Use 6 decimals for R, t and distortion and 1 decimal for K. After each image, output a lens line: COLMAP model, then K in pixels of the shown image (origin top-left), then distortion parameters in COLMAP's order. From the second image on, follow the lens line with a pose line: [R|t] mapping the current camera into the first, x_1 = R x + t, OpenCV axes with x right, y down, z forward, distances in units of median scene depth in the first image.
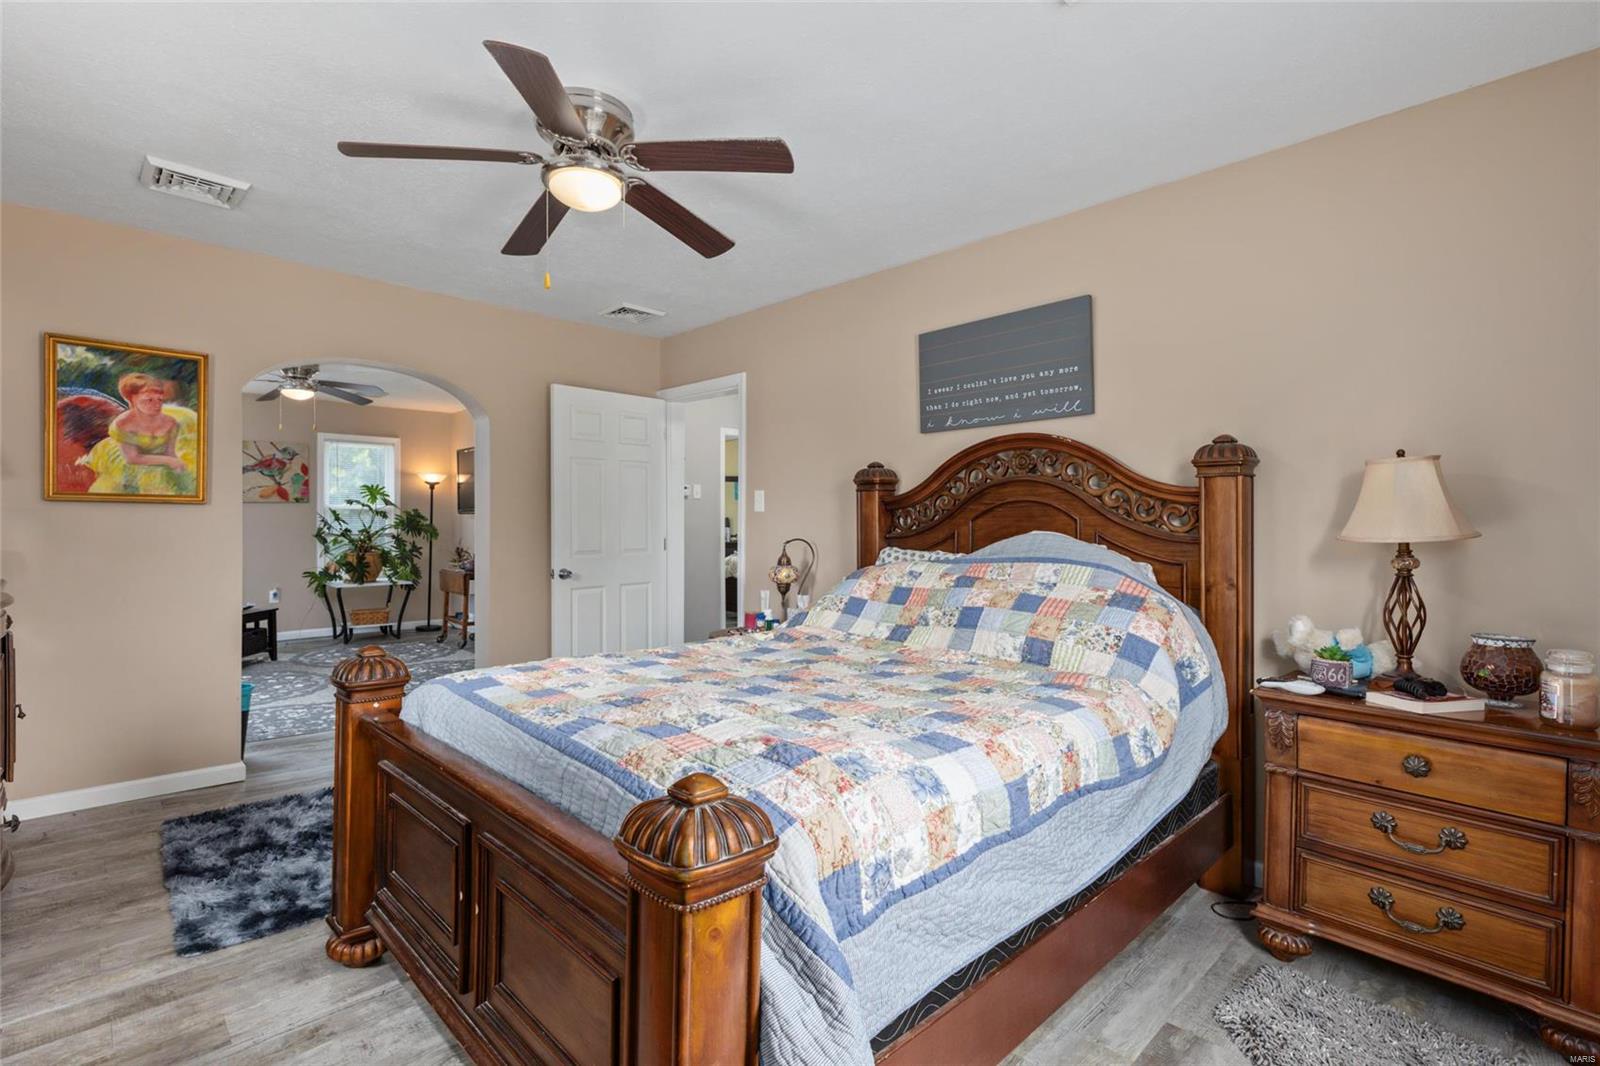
lens RADIAL K [[765.1, 0, 795.4], [0, 765.1, 529.5], [0, 0, 1]] dist [0.001225, 0.000315]
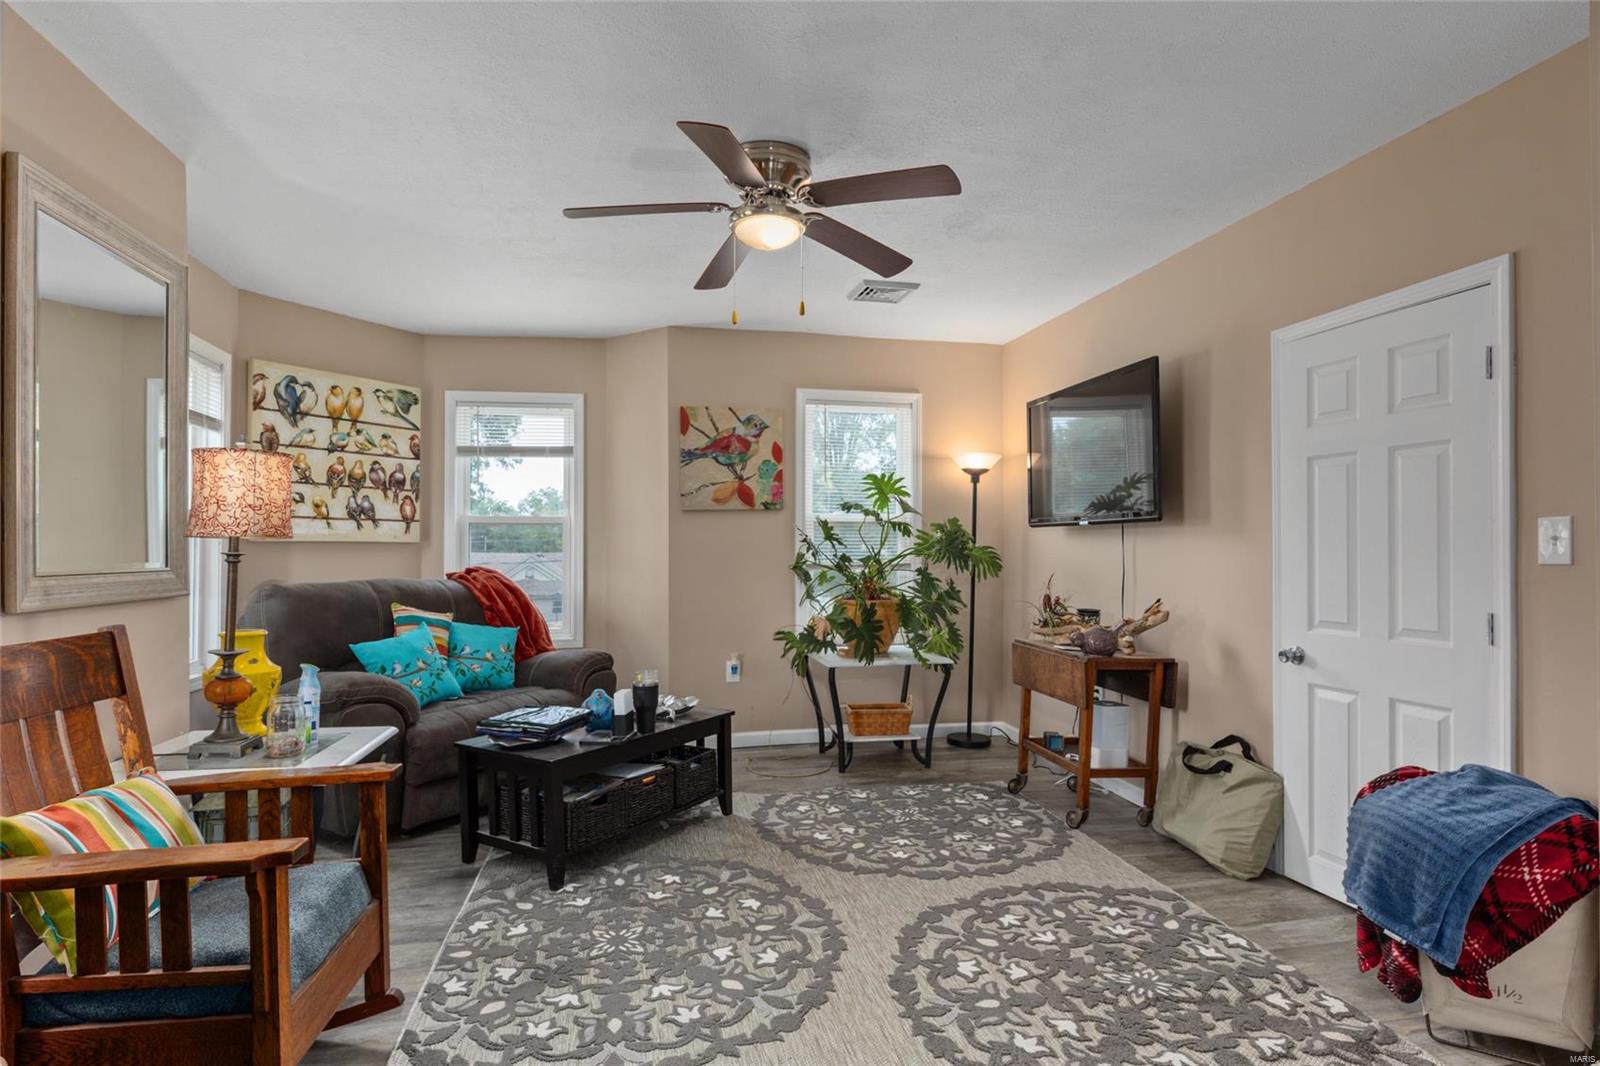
lens RADIAL K [[856.4, 0, 797.5], [0, 856.4, 541.7], [0, 0, 1]] dist [-0.001357, -0.000130]
pose [[0.856079, -0.005833, -0.516812, -0.296592], [-0.001392, 0.999907, -0.013590, -0.002507], [0.516843, 0.012354, 0.855991, 0.458617]]
